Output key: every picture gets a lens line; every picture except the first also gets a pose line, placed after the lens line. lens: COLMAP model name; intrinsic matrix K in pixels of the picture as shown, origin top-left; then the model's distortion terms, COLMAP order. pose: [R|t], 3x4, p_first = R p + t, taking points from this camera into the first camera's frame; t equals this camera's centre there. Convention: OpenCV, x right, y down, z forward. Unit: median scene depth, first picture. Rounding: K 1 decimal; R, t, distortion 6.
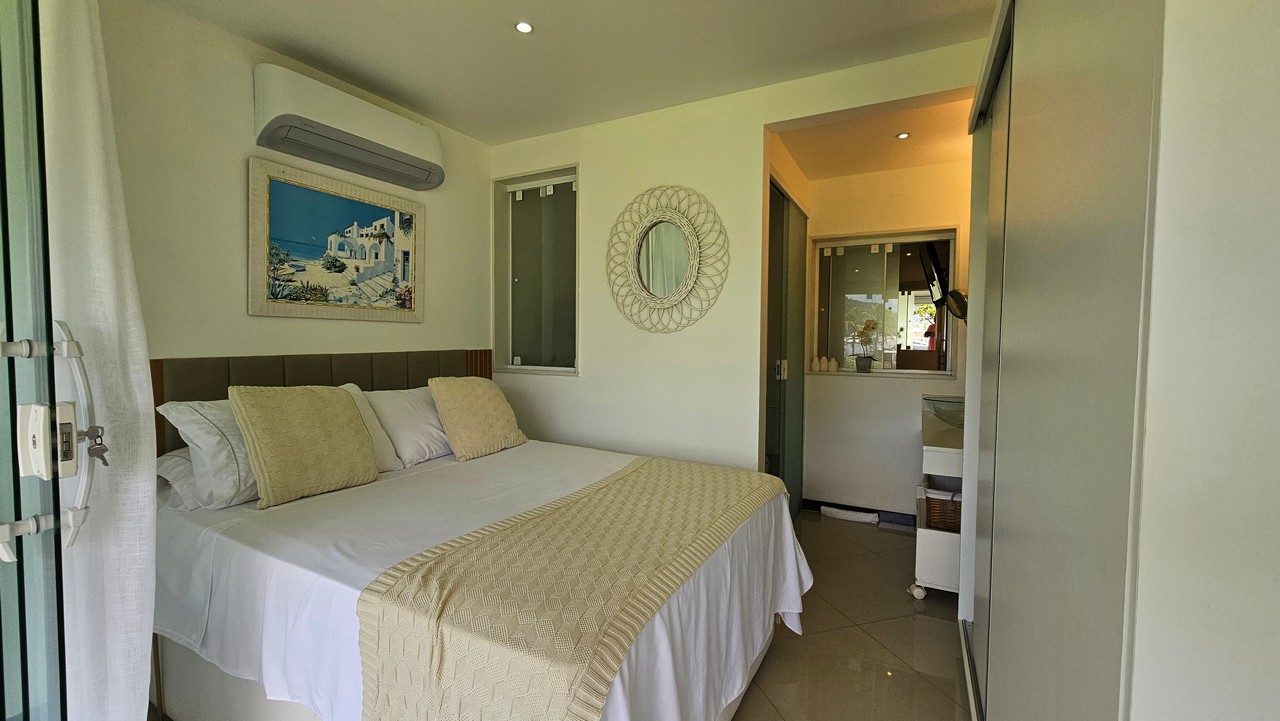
lens RADIAL K [[522.5, 0, 637.7], [0, 522.5, 360.8], [0, 0, 1]] dist [-0.000334, -0.000855]
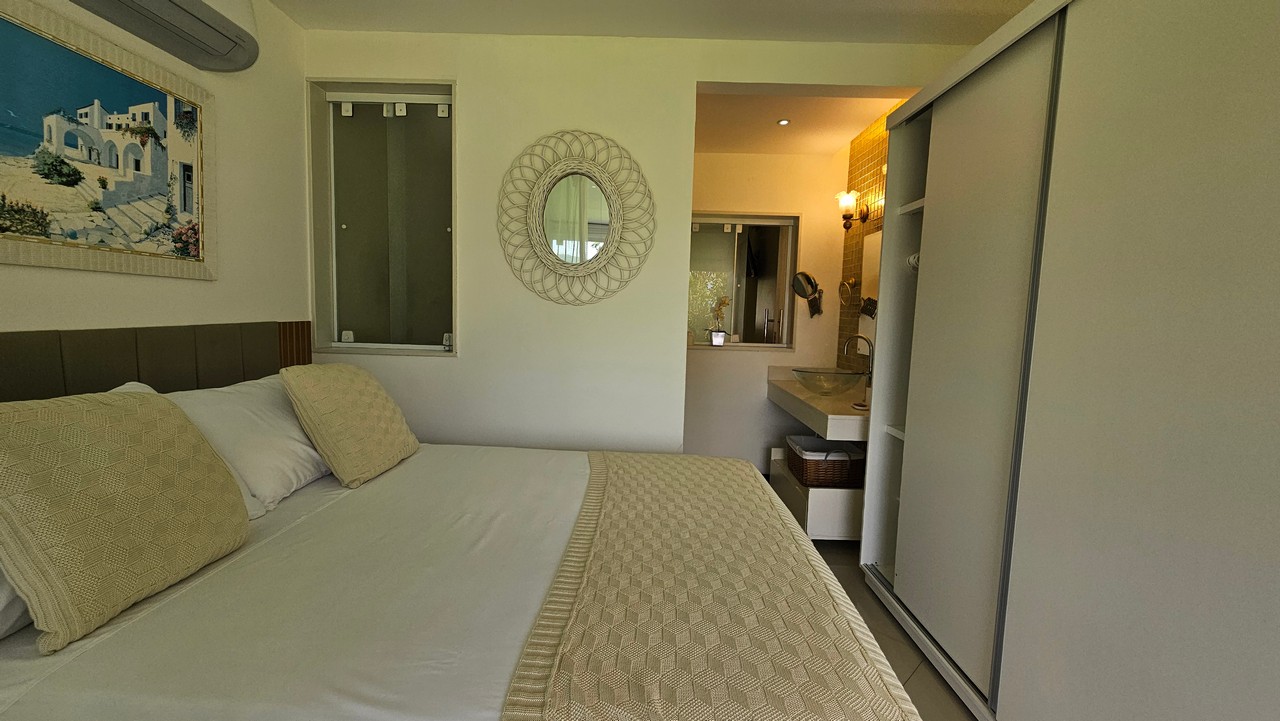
lens RADIAL K [[522.5, 0, 640.5], [0, 522.5, 360.0], [0, 0, 1]] dist [-0.000334, -0.000855]
pose [[0.885270, -0.025536, 0.464376, -0.273236], [-0.001397, 0.998341, 0.057562, -0.013439], [-0.465075, -0.051607, 0.883766, 0.193306]]
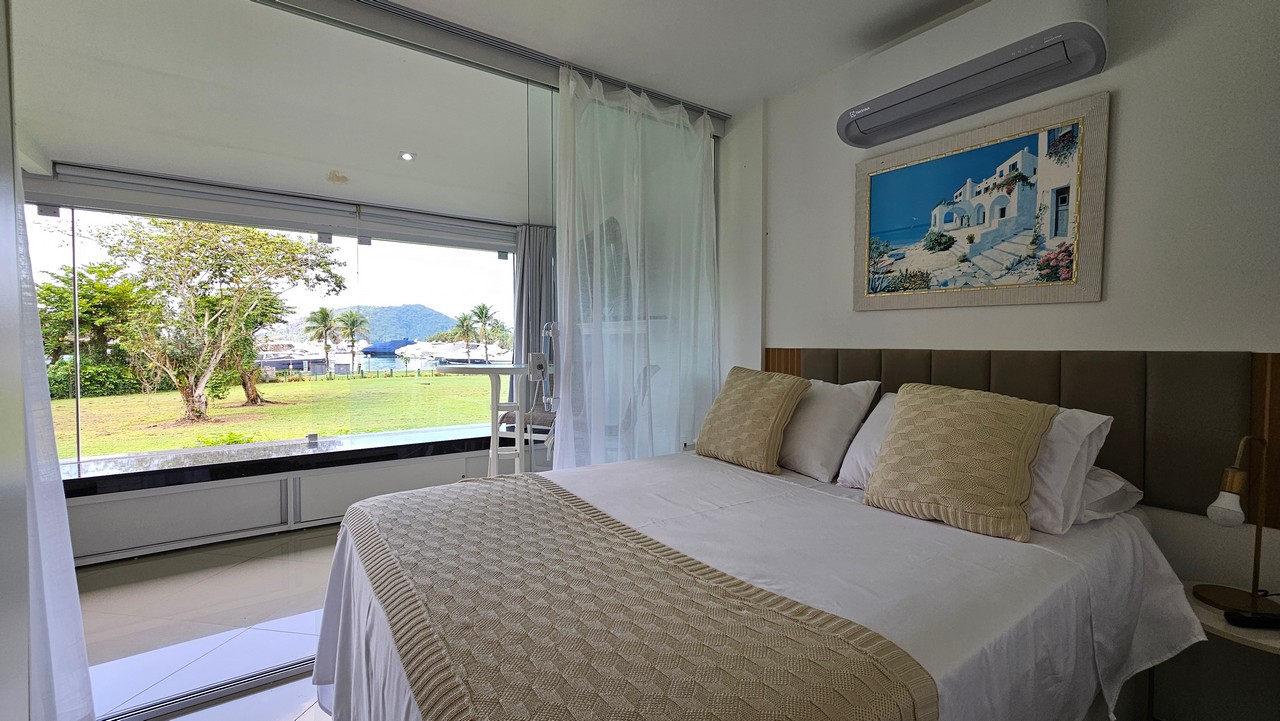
lens RADIAL K [[522.5, 0, 641.6], [0, 522.5, 359.6], [0, 0, 1]] dist [-0.000334, -0.000855]
pose [[-0.432247, 0.018697, -0.901561, 0.348722], [-0.050660, 0.997703, 0.044979, -0.010449], [0.900331, 0.065115, -0.430307, 0.877447]]
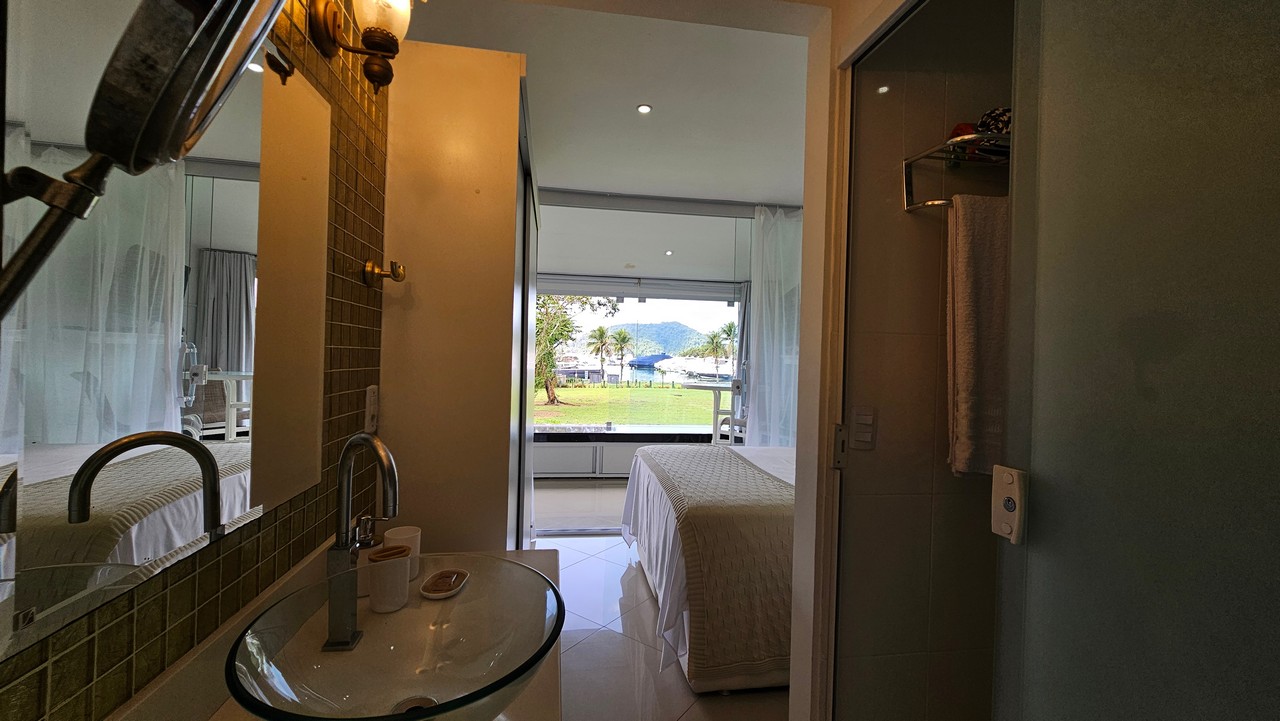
lens RADIAL K [[522.5, 0, 639.4], [0, 522.5, 356.3], [0, 0, 1]] dist [-0.000334, -0.000855]
pose [[-0.792893, -0.028868, -0.608677, 0.735483], [-0.062685, 0.997442, 0.034350, -0.068915], [0.606128, 0.065391, -0.792675, 1.327826]]
